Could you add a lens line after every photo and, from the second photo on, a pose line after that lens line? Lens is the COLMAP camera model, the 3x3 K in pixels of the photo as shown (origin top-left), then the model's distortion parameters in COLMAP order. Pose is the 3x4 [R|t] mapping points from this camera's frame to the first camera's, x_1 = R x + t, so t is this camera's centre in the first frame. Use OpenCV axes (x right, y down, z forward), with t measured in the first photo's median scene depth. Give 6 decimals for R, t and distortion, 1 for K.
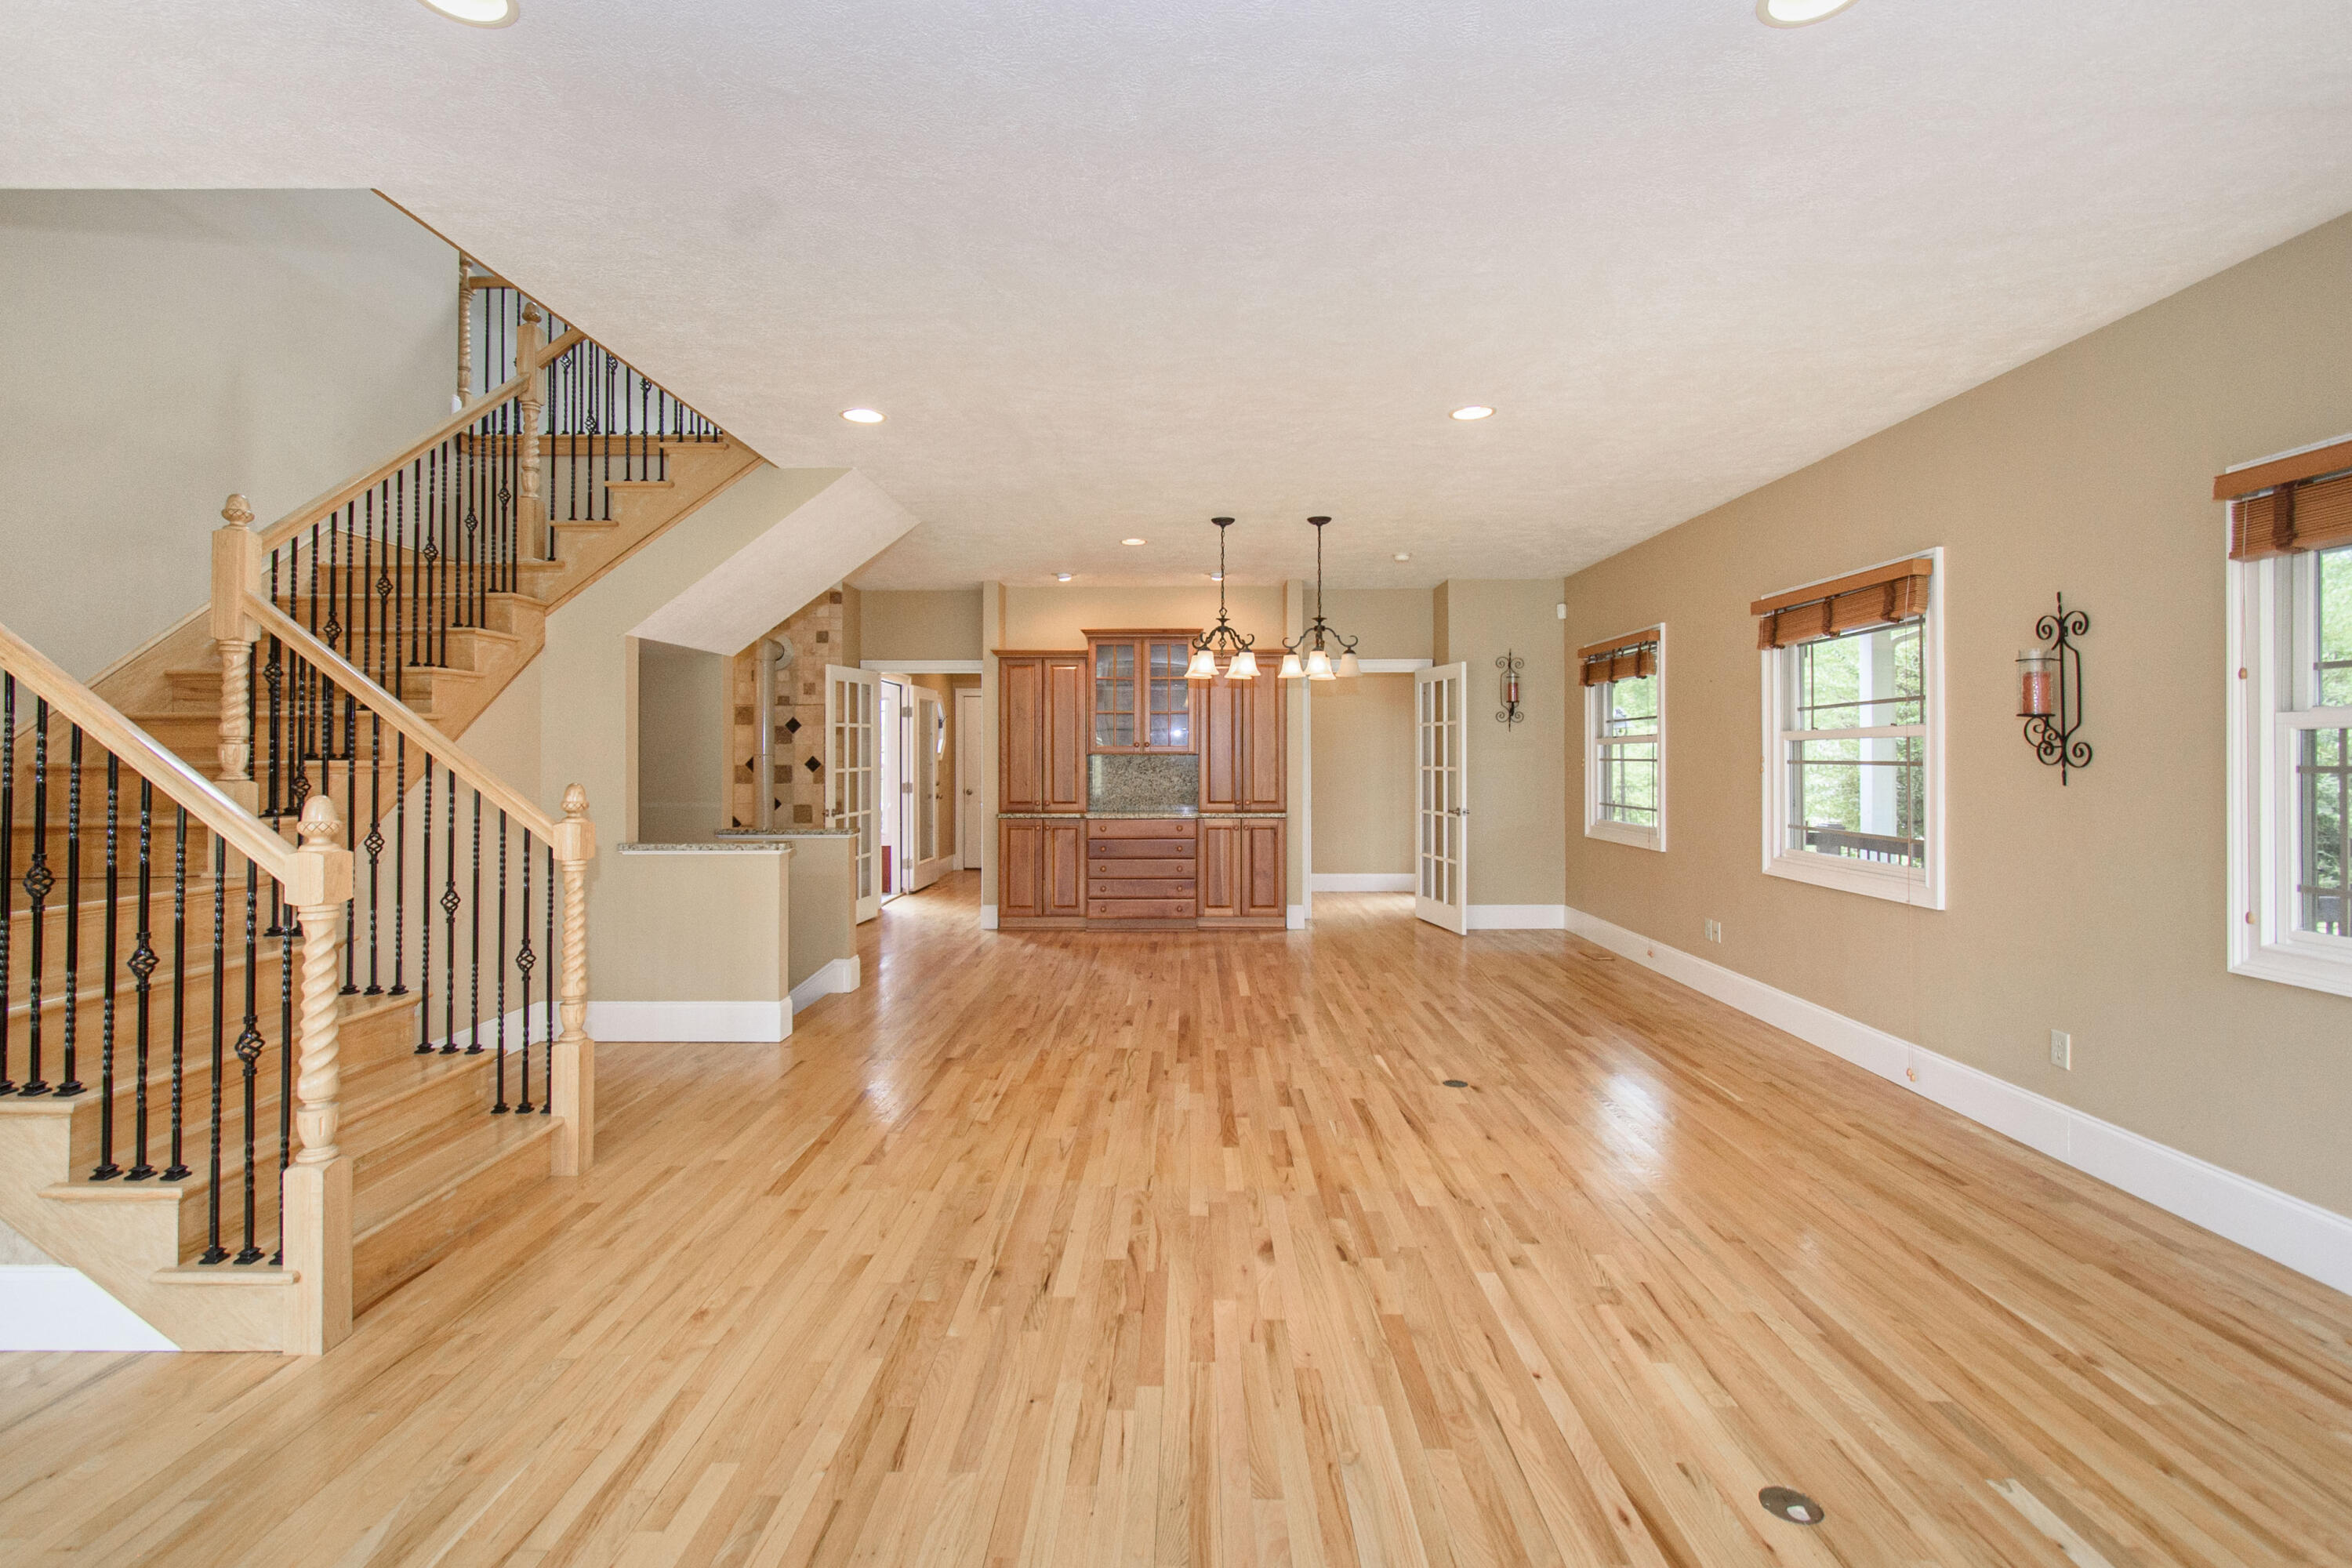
lens RADIAL K [[1048.4, 0, 1184.5], [0, 1048.4, 750.1], [0, 0, 1]] dist [0.000783, -0.000115]
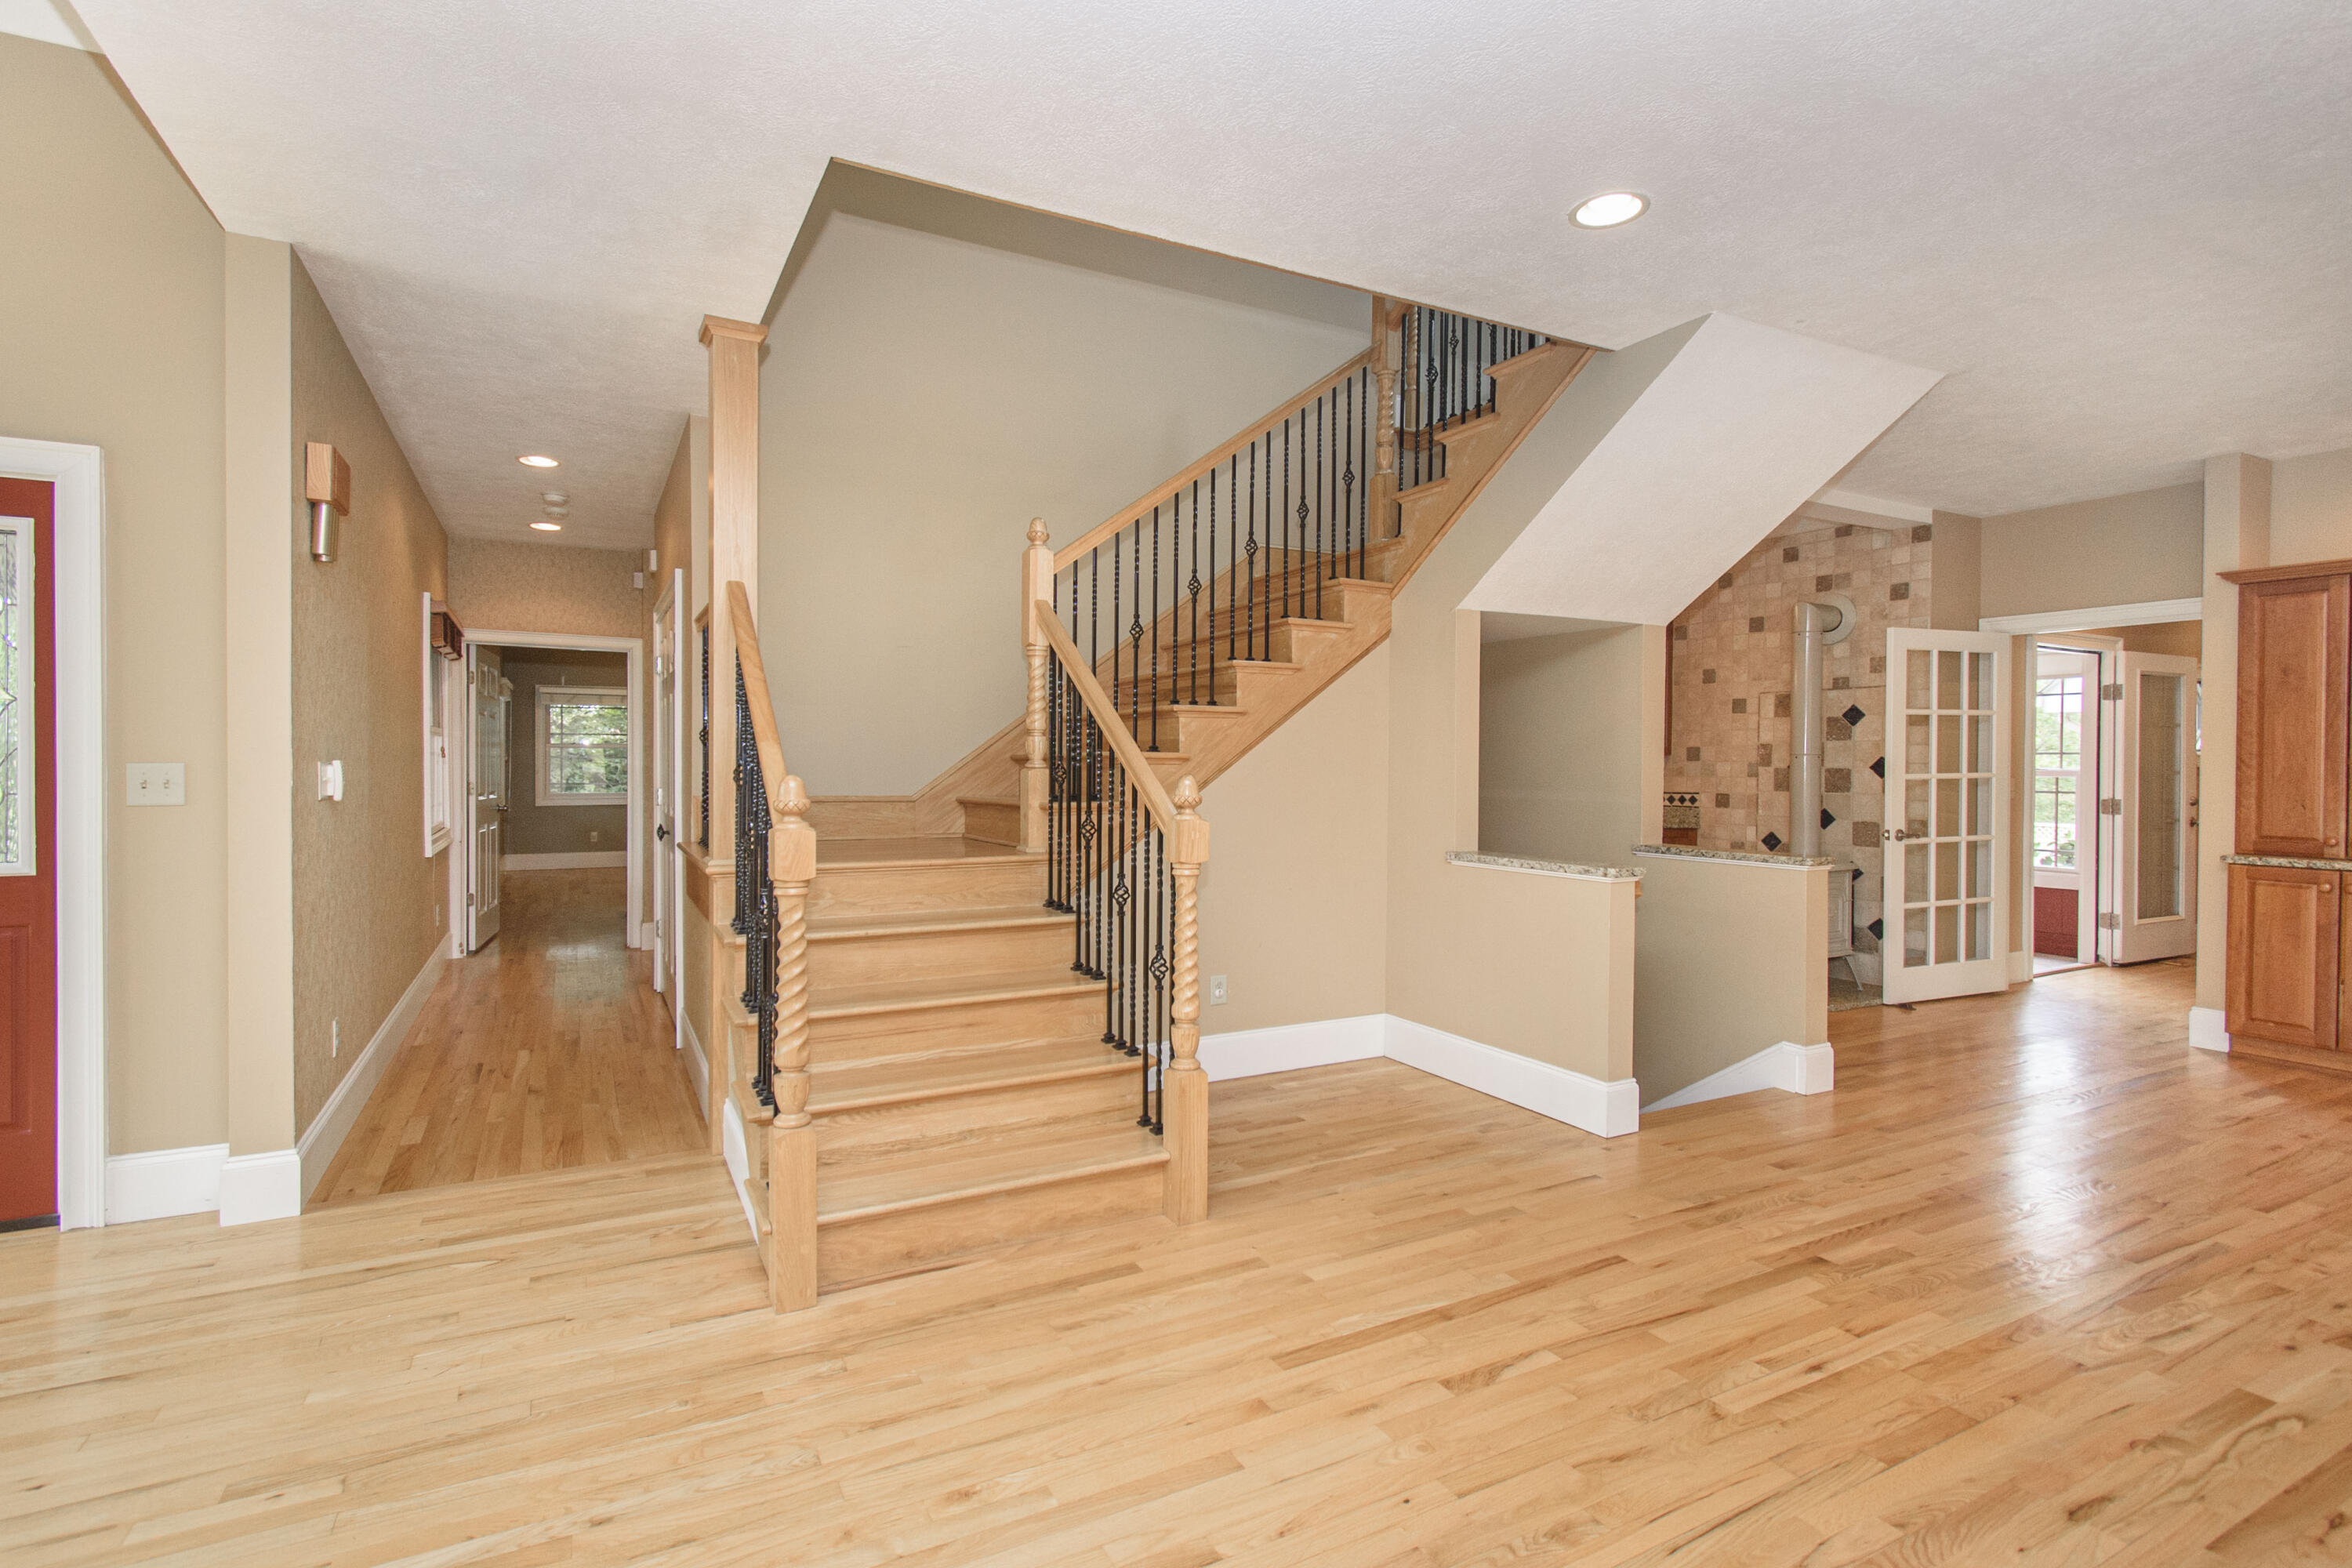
lens RADIAL K [[1032.7, 0, 1266.9], [0, 1032.7, 780.0], [0, 0, 1]] dist [0.003838, 0.000120]
pose [[0.461598, 0.012816, -0.886997, 0.142087], [0.001899, 0.999879, 0.015435, 0.016491], [0.887087, -0.008810, 0.461518, 0.457934]]
